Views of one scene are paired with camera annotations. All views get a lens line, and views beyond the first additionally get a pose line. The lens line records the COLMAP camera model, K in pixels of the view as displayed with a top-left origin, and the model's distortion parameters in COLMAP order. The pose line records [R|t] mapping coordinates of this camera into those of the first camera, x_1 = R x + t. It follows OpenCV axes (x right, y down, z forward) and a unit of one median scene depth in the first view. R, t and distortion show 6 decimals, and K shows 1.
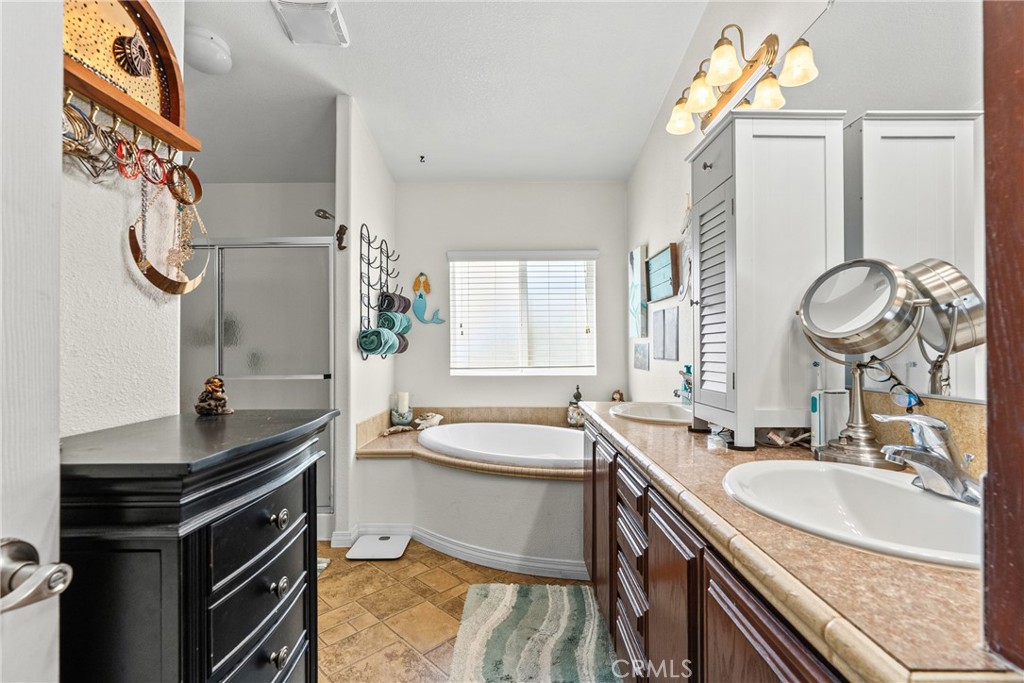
lens RADIAL K [[463.5, 0, 515.1], [0, 463.5, 342.8], [0, 0, 1]] dist [-0.005866, -0.000945]
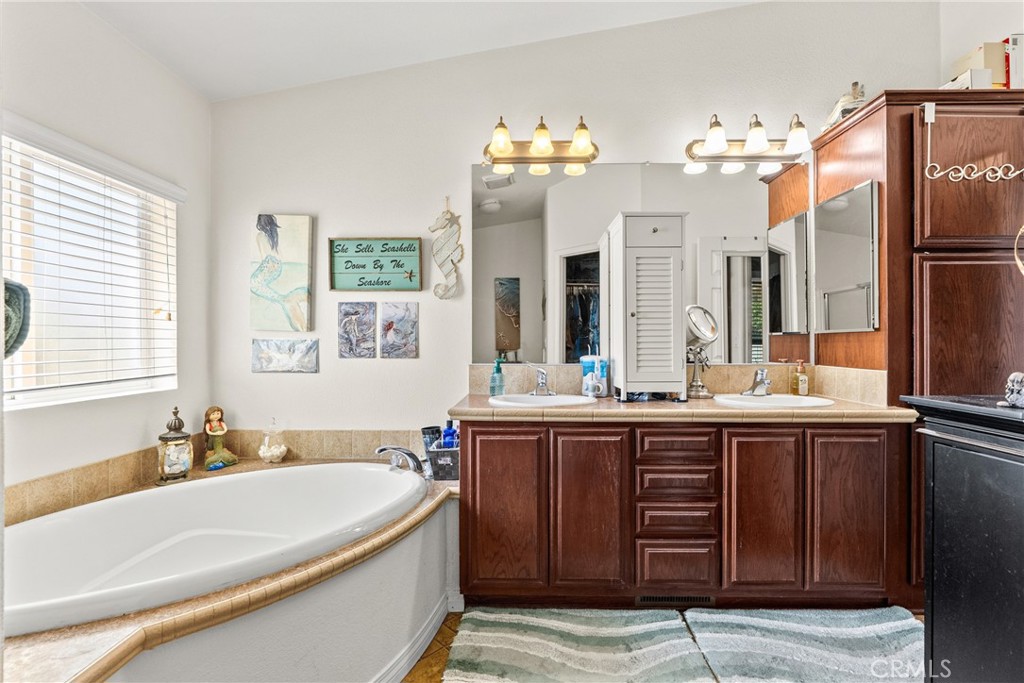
lens RADIAL K [[463.5, 0, 516.6], [0, 463.5, 344.2], [0, 0, 1]] dist [-0.005866, -0.000945]
pose [[0.037592, -0.006299, 0.999273, -0.443196], [-0.010515, 0.999922, 0.006699, 0.001410], [-0.999238, -0.010759, 0.037523, 0.538043]]
